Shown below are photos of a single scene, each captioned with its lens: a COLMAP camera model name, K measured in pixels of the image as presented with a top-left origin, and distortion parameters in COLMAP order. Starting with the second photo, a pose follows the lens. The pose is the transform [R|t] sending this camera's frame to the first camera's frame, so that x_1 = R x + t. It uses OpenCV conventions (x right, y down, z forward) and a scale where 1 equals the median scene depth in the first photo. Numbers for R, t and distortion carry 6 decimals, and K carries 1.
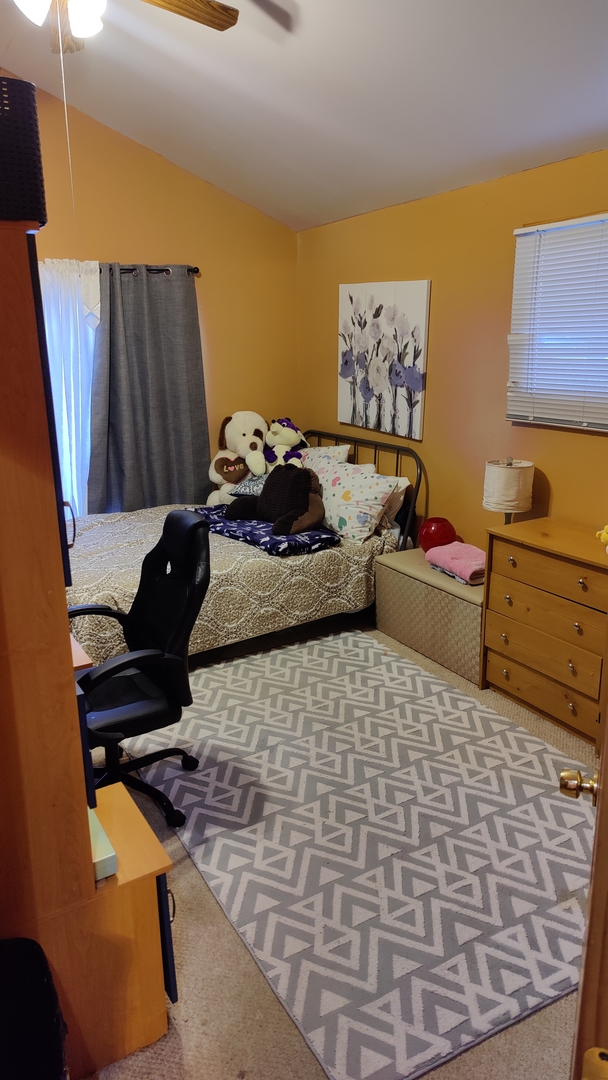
lens RADIAL K [[759.4, 0, 304.2], [0, 759.4, 541.7], [0, 0, 1]] dist [0.030010, -0.001223]
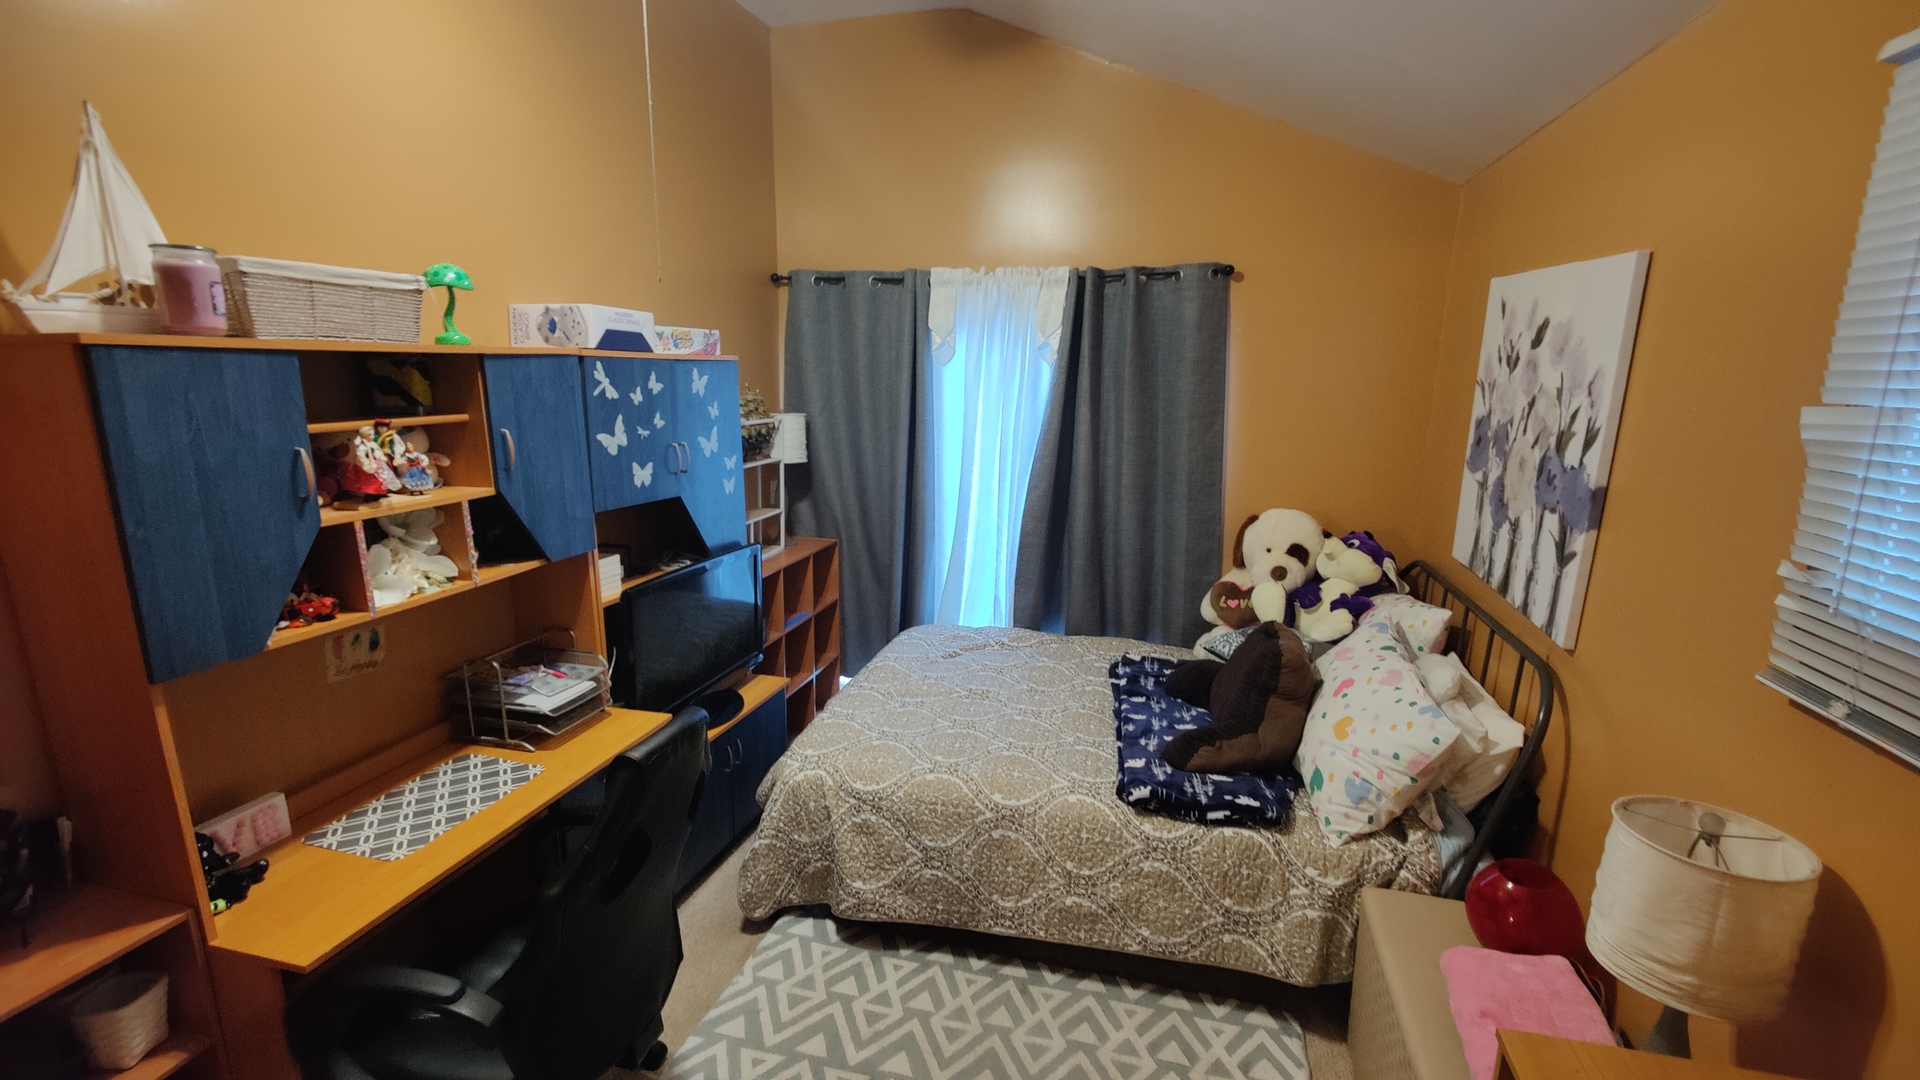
lens RADIAL K [[834.0, 0, 959.7], [0, 834.0, 545.6], [0, 0, 1]] dist [0.011314, -0.001641]
pose [[0.696174, 0.166064, -0.698401, 0.227806], [-0.202955, 0.978716, 0.030409, -0.134894], [0.688586, 0.120574, 0.715060, 0.456085]]
